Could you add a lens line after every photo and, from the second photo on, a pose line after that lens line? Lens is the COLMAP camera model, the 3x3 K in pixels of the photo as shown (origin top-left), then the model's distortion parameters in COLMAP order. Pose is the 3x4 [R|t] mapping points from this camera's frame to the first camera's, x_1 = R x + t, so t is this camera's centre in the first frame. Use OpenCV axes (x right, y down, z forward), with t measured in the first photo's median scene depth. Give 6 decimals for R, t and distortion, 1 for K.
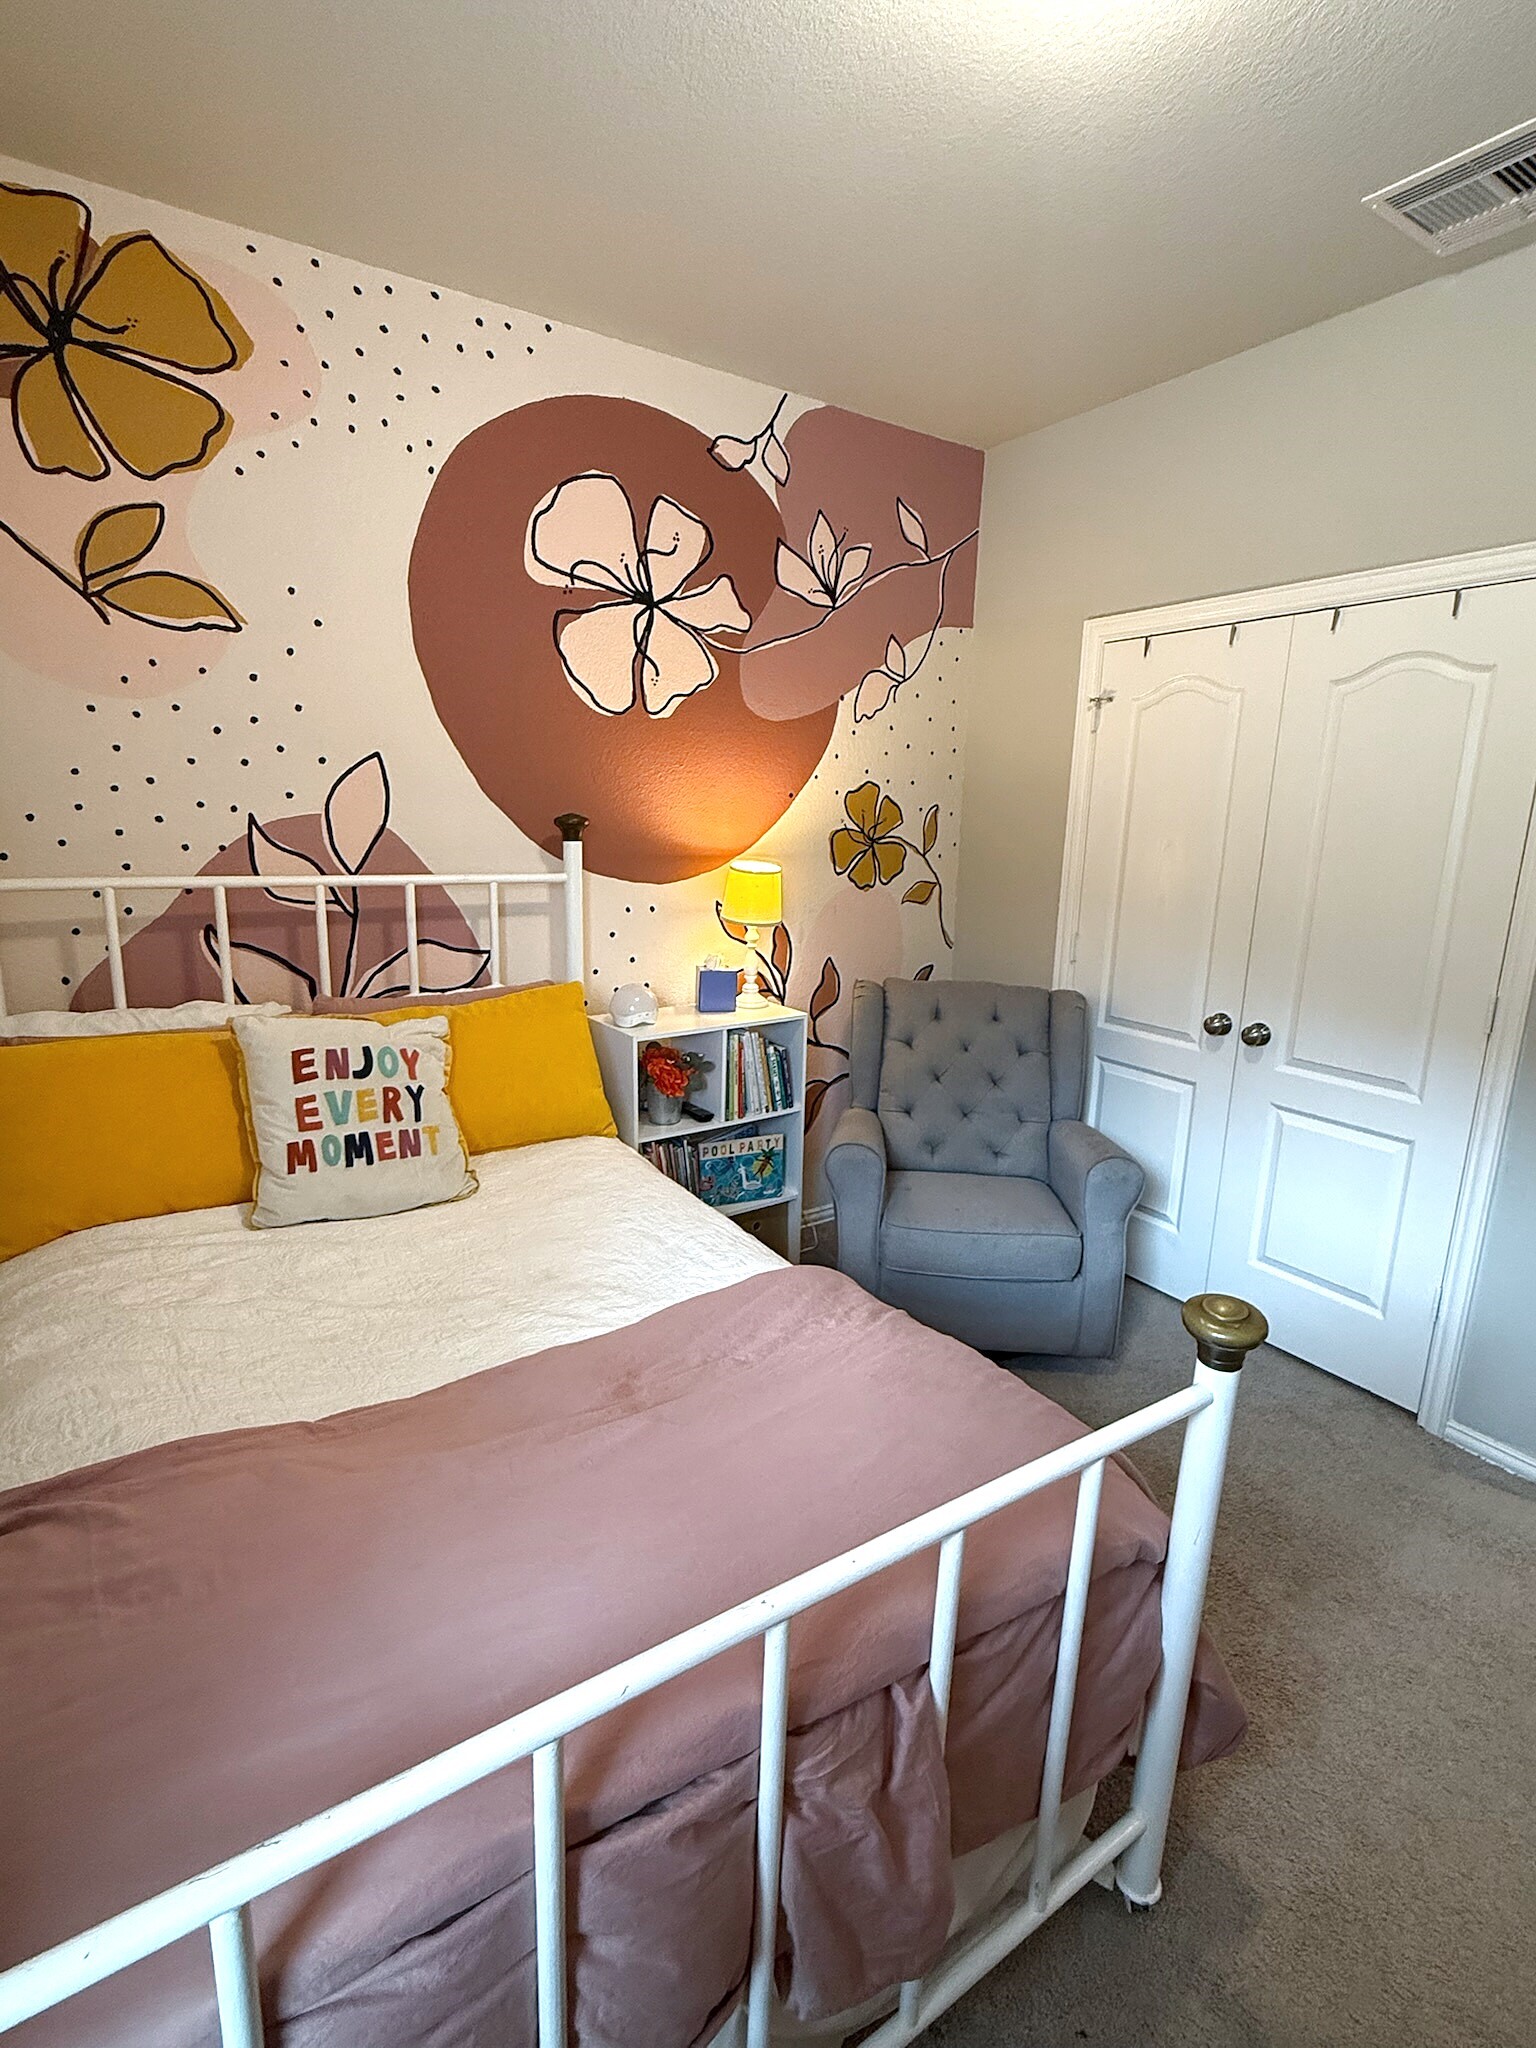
lens RADIAL K [[964.2, 0, 762.3], [0, 964.2, 1023.9], [0, 0, 1]] dist [-0.000691, -0.000554]
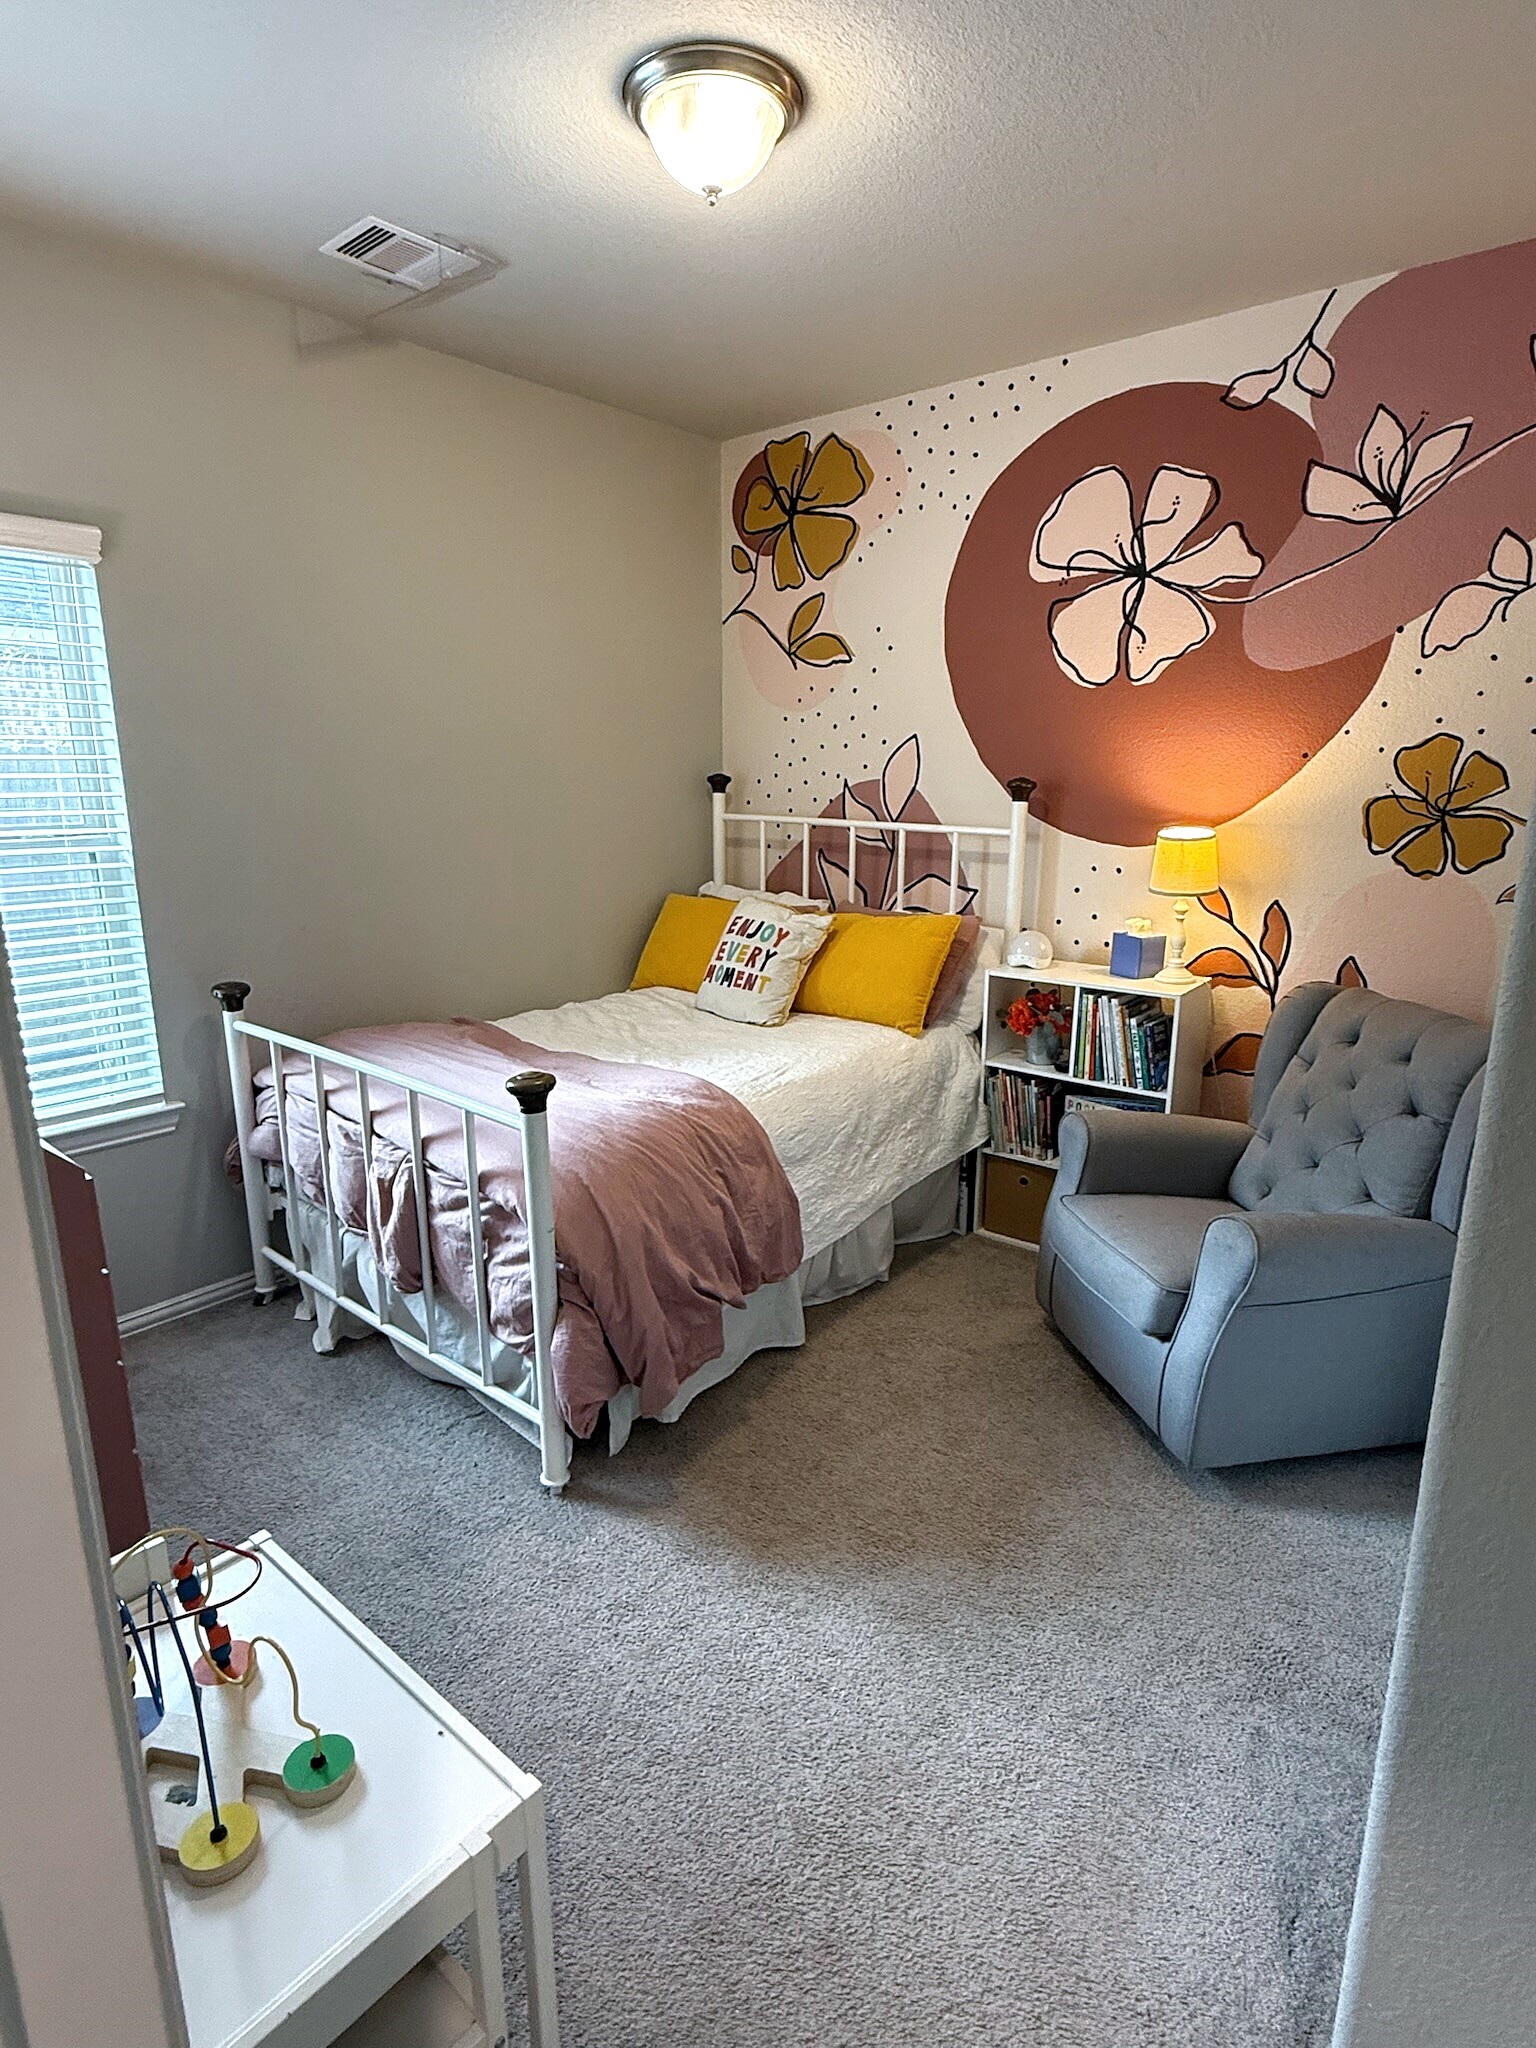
lens RADIAL K [[1088.8, 0, 765.0], [0, 1088.8, 1023.0], [0, 0, 1]] dist [0.003790, -0.000414]
pose [[0.283821, 0.202994, -0.937144, 0.957492], [-0.206696, 0.967310, 0.146929, -0.057907], [0.936335, 0.152002, 0.316501, 0.321409]]
